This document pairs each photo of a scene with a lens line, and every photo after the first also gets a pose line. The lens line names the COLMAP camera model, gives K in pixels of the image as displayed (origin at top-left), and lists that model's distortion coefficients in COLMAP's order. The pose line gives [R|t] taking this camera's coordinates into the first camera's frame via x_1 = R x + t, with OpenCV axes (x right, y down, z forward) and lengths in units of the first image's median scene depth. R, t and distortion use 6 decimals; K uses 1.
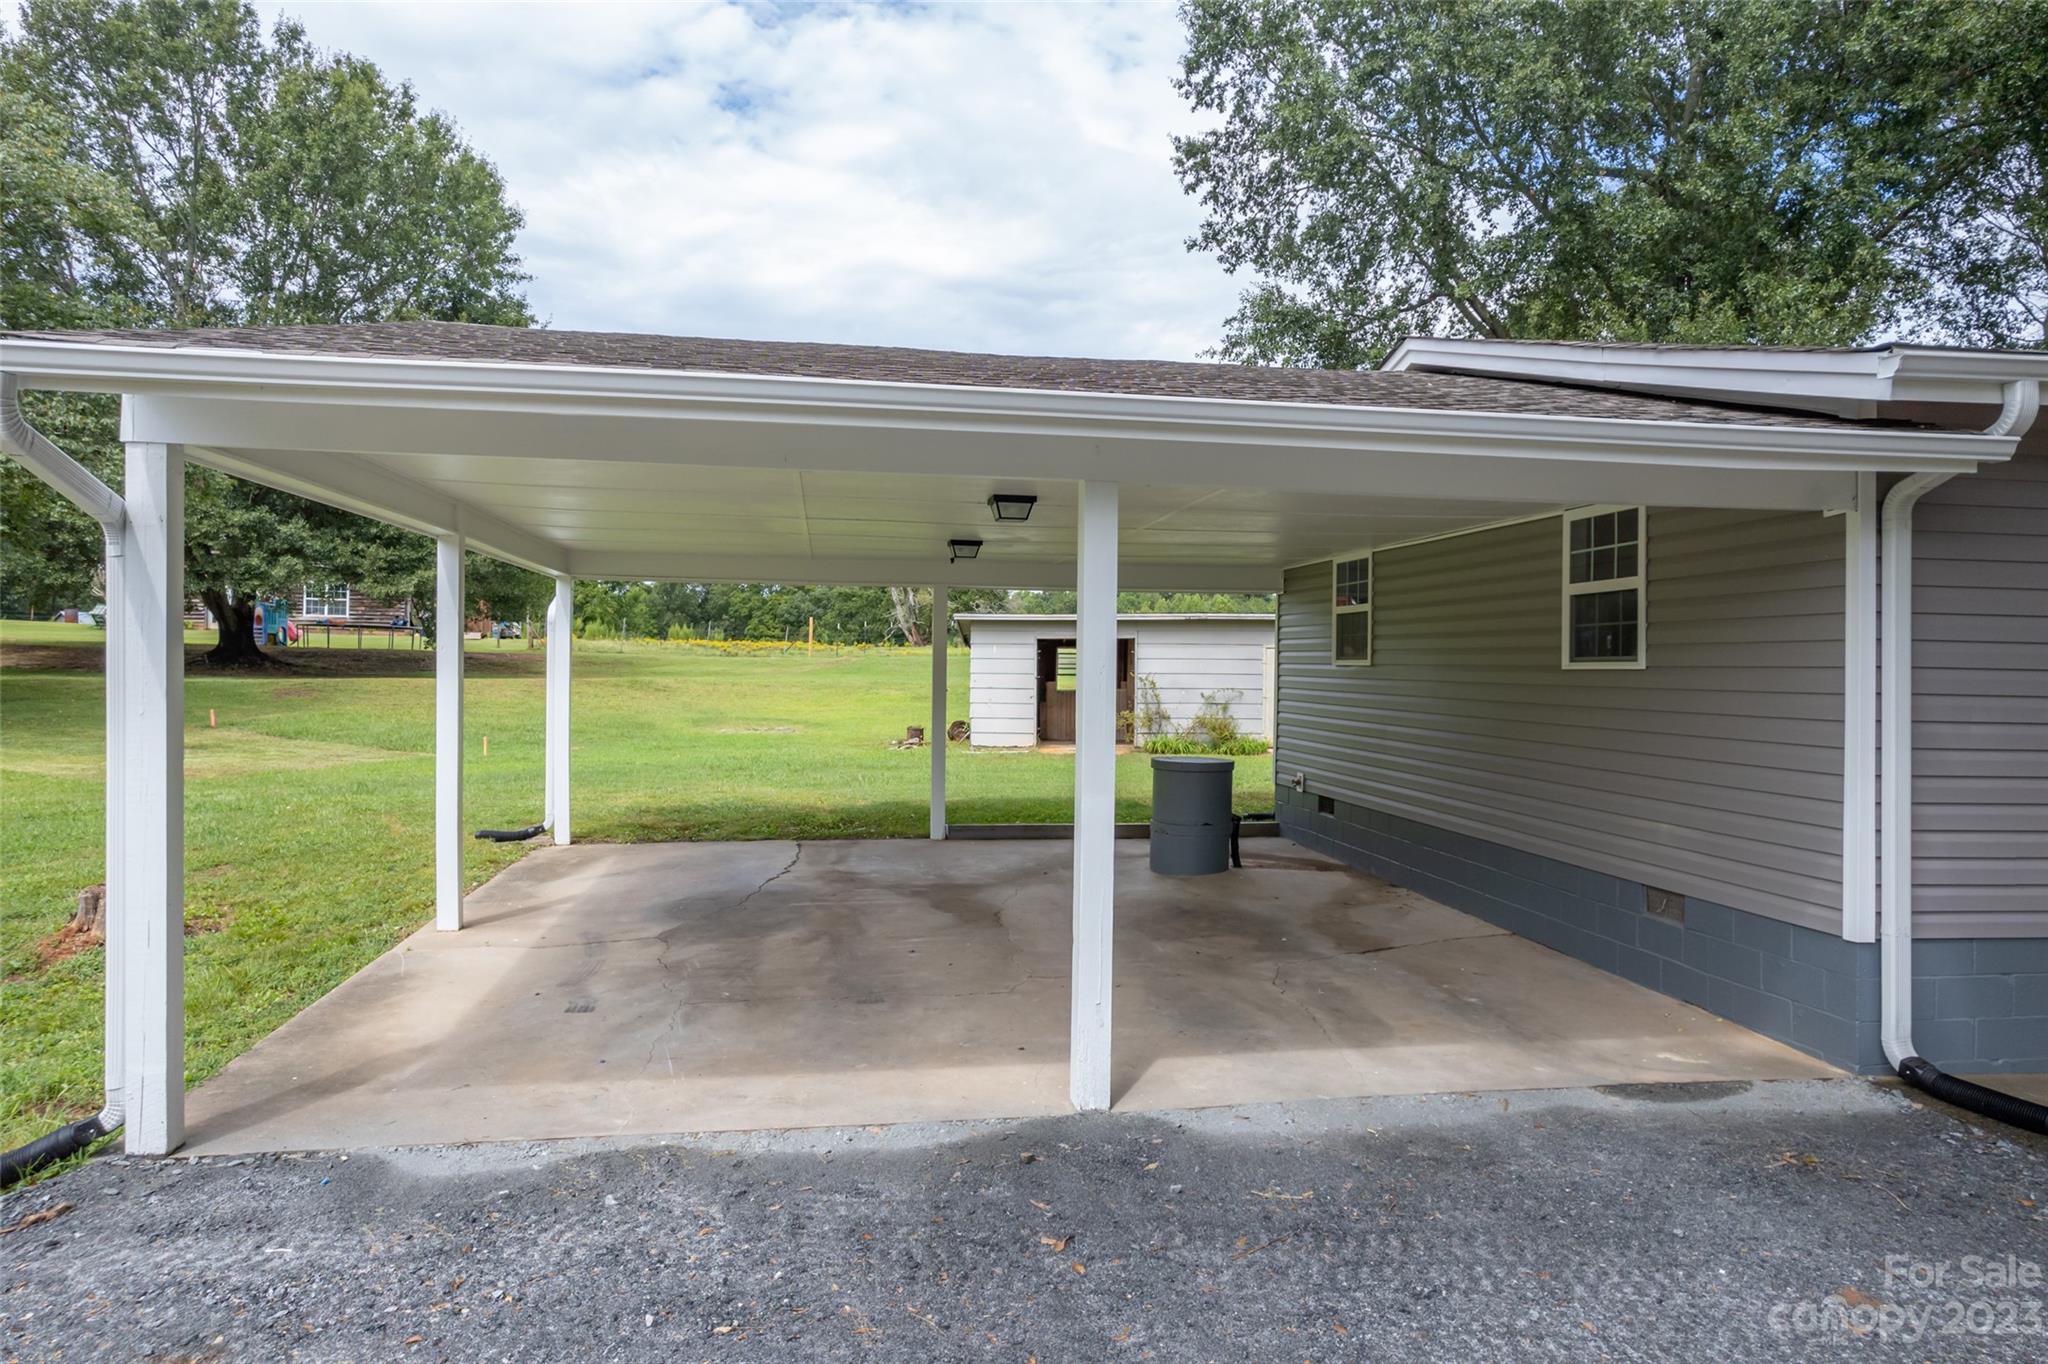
lens RADIAL K [[1303.8, 0, 1014.9], [0, 1303.8, 672.0], [0, 0, 1]] dist [-0.064906, 0.069464]
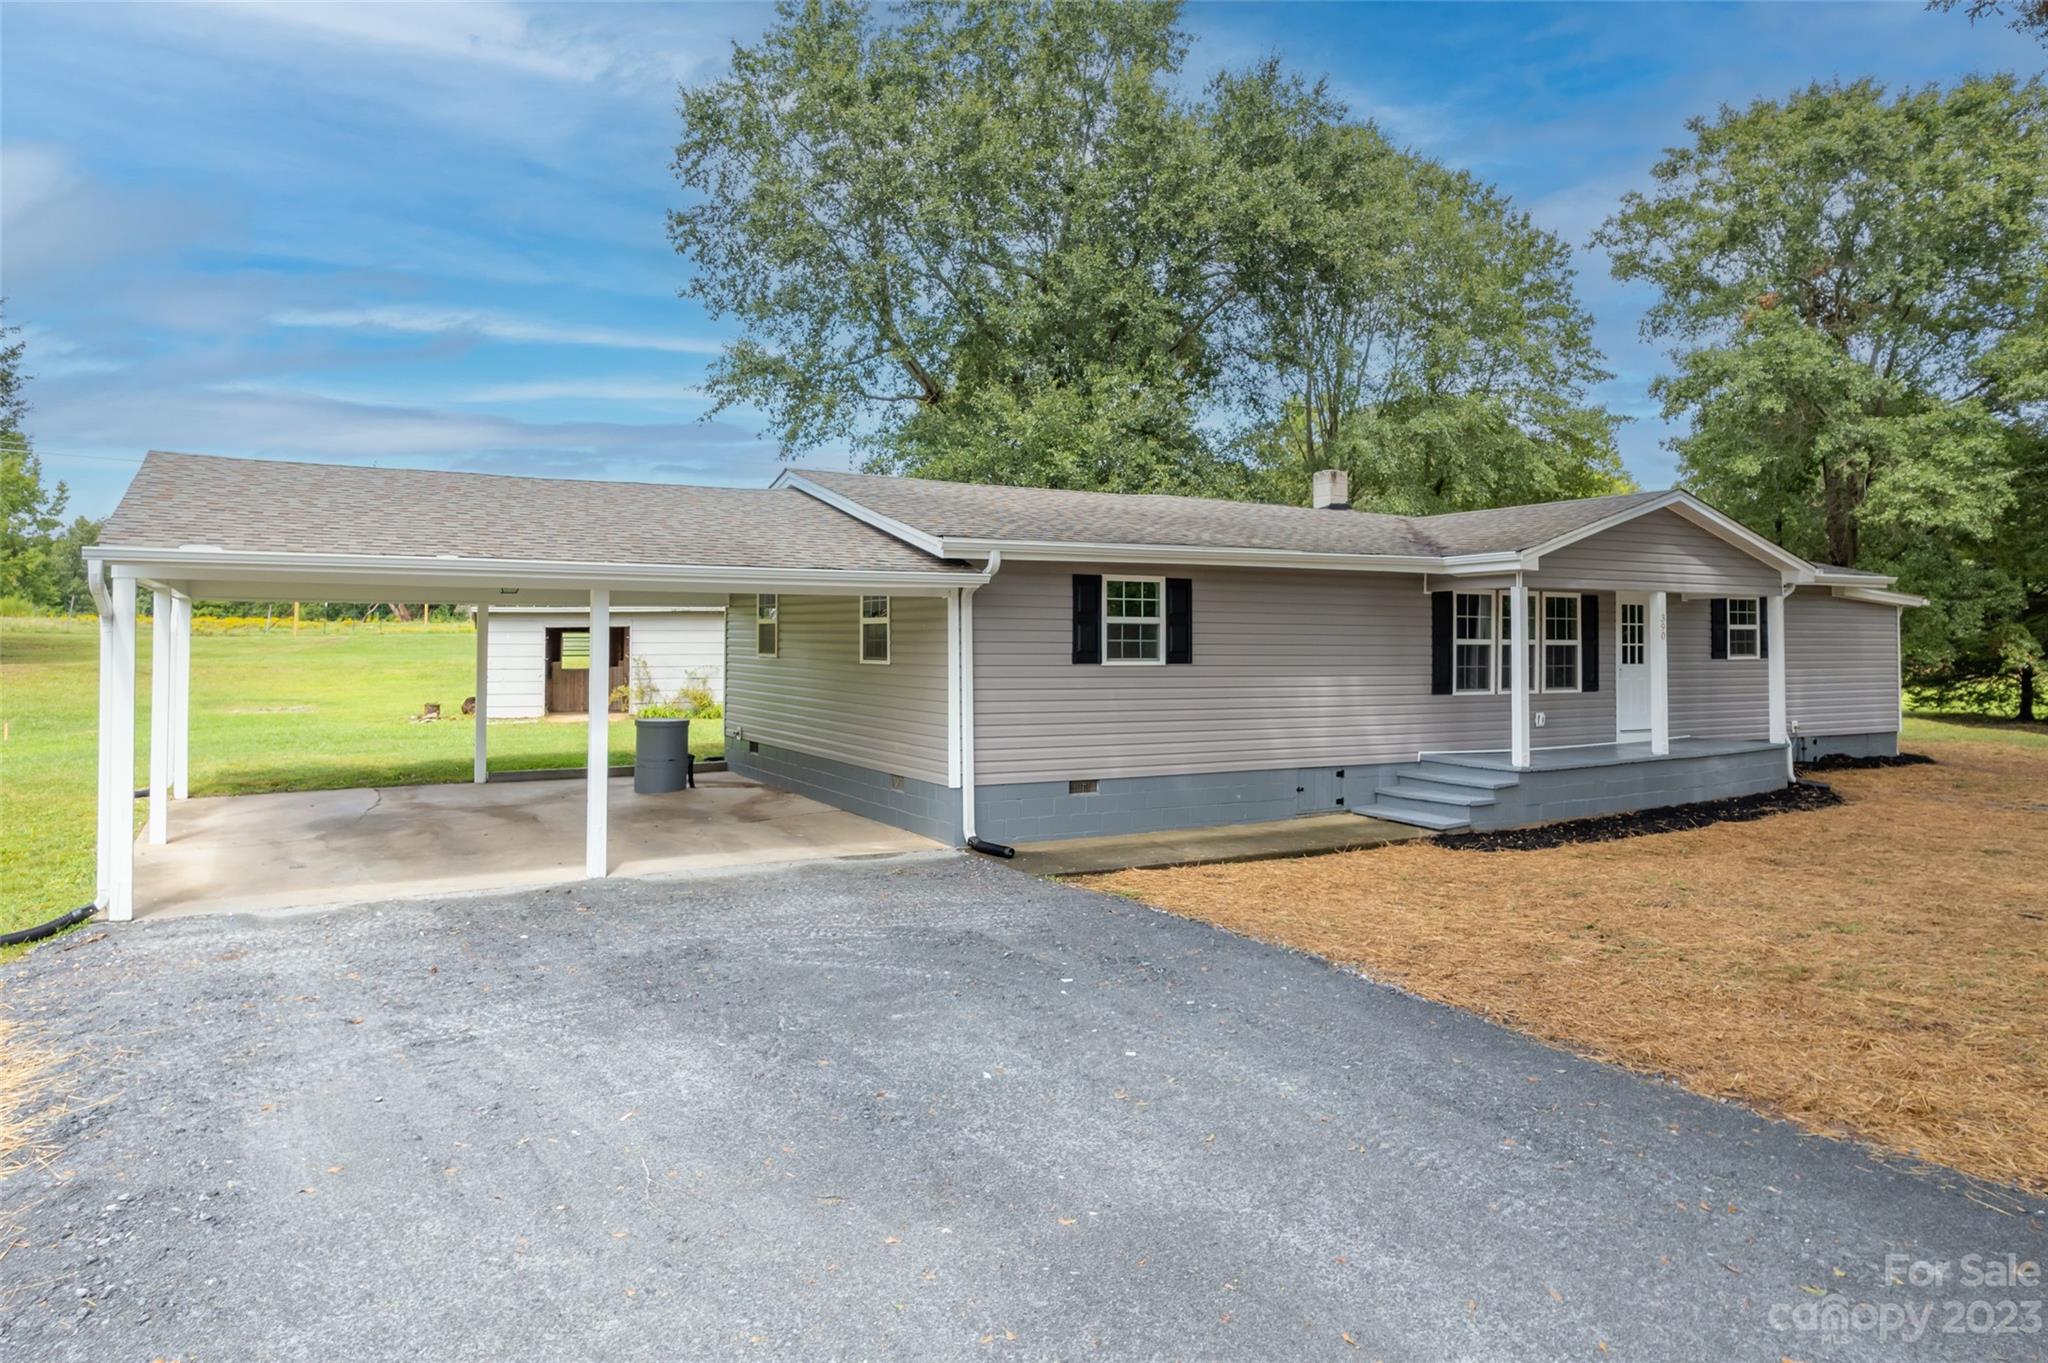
lens RADIAL K [[1303.8, 0, 1050.4], [0, 1303.8, 604.8], [0, 0, 1]] dist [-0.064906, 0.069464]
pose [[0.921106, 0.000881, 0.389310, -0.024525], [0.009169, 0.999671, -0.023955, -0.017829], [-0.389203, 0.025635, 0.920795, -0.376704]]
